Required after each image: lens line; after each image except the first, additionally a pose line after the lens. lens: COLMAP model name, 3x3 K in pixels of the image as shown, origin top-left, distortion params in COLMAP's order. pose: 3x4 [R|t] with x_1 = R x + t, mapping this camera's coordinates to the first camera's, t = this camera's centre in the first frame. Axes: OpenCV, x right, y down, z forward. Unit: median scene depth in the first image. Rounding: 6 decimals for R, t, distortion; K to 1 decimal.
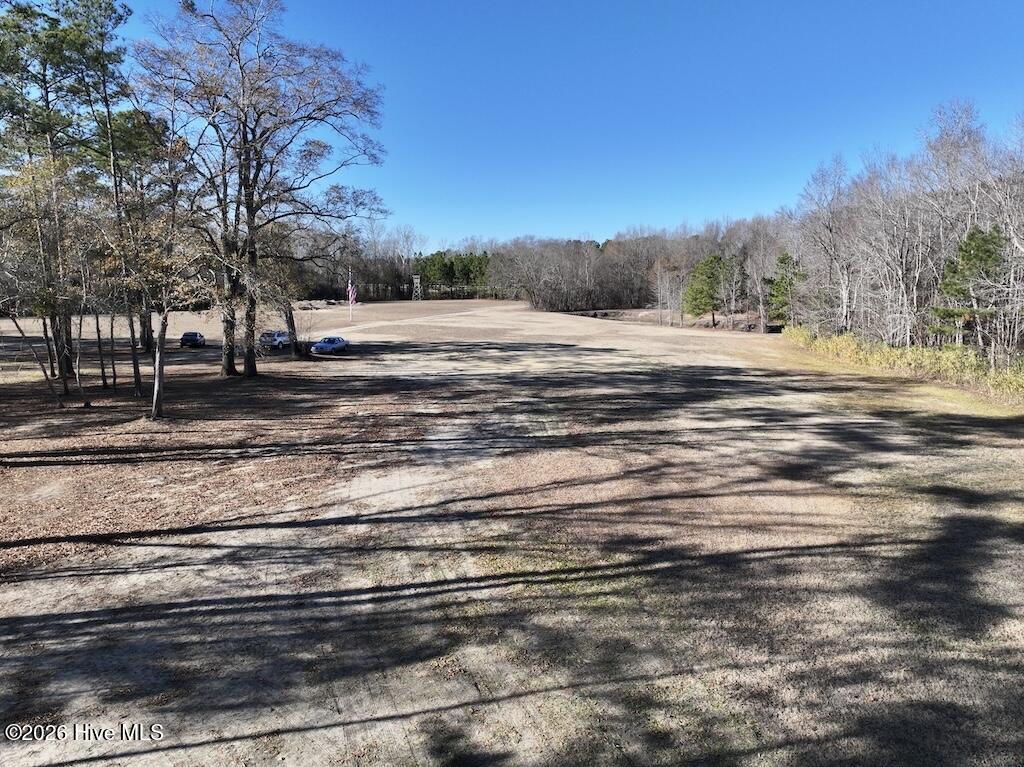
lens RADIAL K [[737.1, 0, 512.0], [0, 737.1, 383.5], [0, 0, 1]] dist [0.003403, 0.000780]
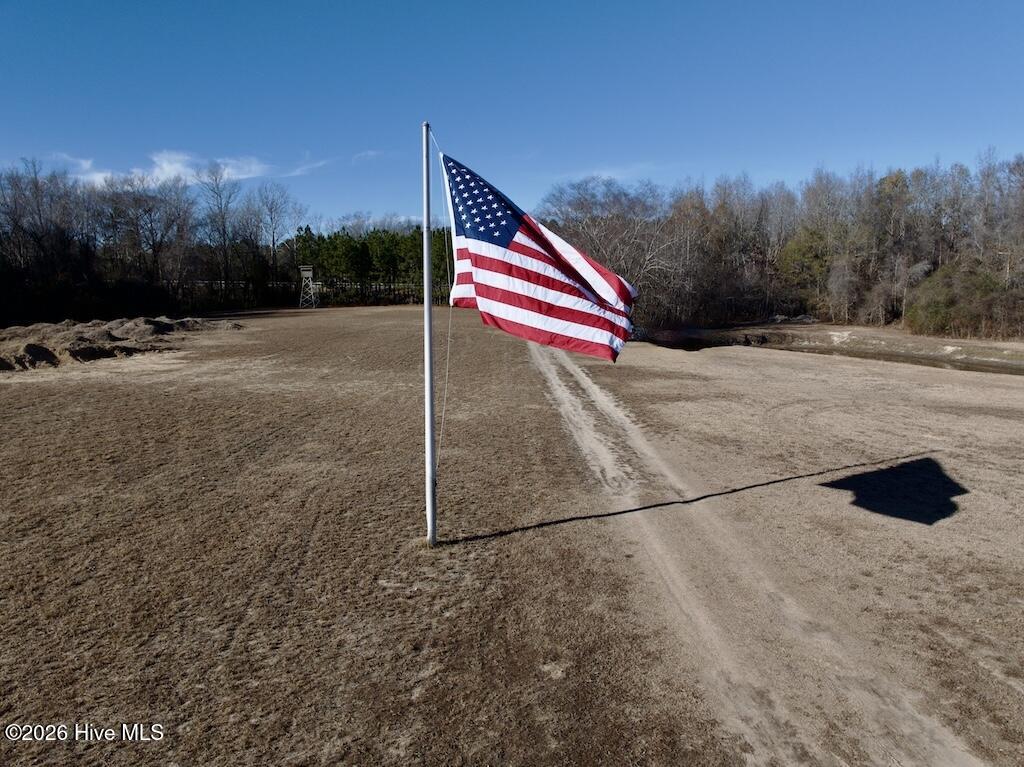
lens RADIAL K [[723.1, 0, 512.0], [0, 723.1, 383.5], [0, 0, 1]] dist [-0.077529, 0.051109]
pose [[0.971187, -0.034806, 0.235762, -0.149841], [0.033832, 0.999394, 0.008179, -0.072873], [-0.235903, 0.000033, 0.971777, 0.570602]]
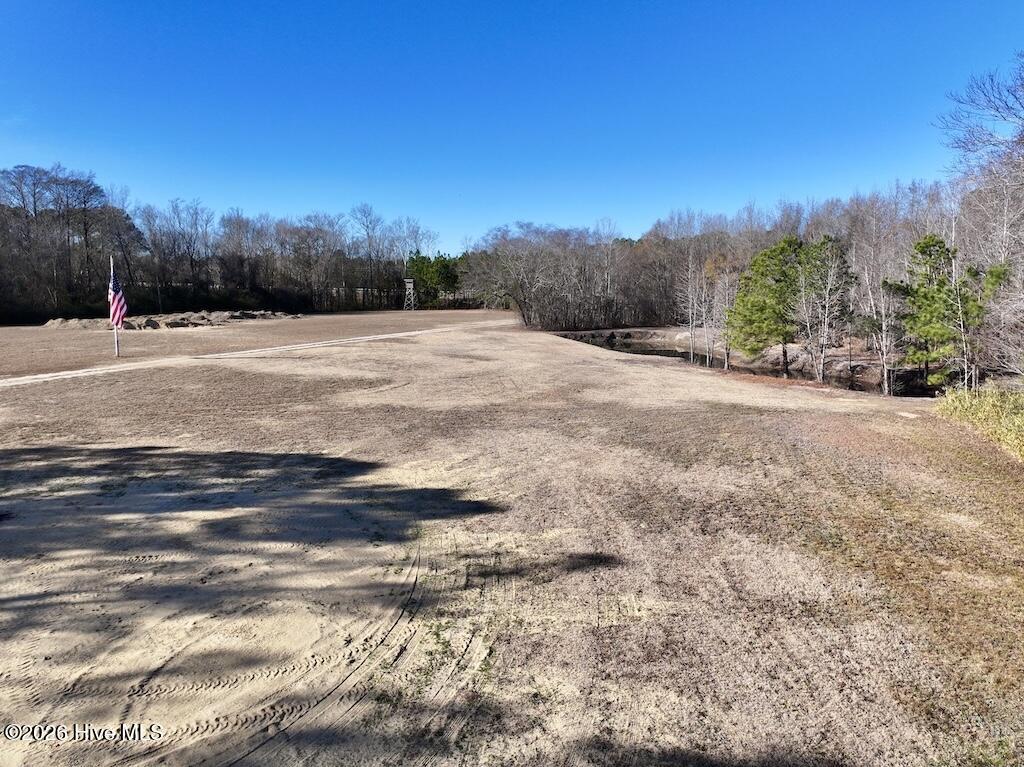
lens RADIAL K [[737.1, 0, 512.0], [0, 737.1, 383.5], [0, 0, 1]] dist [0.003403, 0.000780]
pose [[0.994969, 0.018136, -0.098524, 0.085956], [-0.018901, 0.999798, -0.006835, -0.041430], [0.098380, 0.008663, 0.995111, 0.298742]]
